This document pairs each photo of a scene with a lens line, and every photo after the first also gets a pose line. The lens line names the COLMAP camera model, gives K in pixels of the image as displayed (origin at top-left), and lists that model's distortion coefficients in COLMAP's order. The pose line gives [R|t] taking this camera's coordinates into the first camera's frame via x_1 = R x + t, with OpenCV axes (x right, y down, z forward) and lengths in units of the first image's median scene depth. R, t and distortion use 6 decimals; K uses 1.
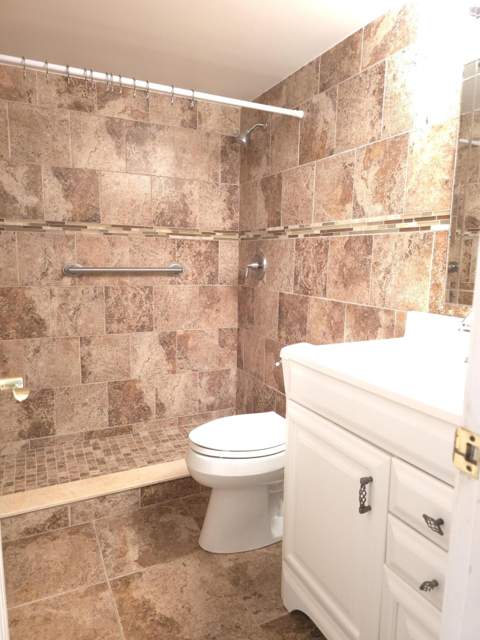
lens RADIAL K [[432.1, 0, 246.3], [0, 432.1, 316.0], [0, 0, 1]] dist [0.054757, -0.054844]
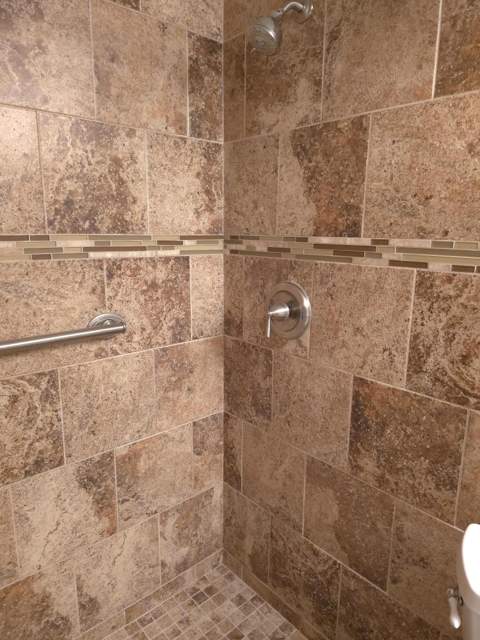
lens RADIAL K [[432.1, 0, 239.0], [0, 432.1, 310.6], [0, 0, 1]] dist [0.054757, -0.054844]
pose [[0.963389, -0.062899, 0.260626, -0.162615], [0.047146, 0.996687, 0.066268, -0.161896], [-0.263931, -0.051554, 0.963163, 0.573431]]
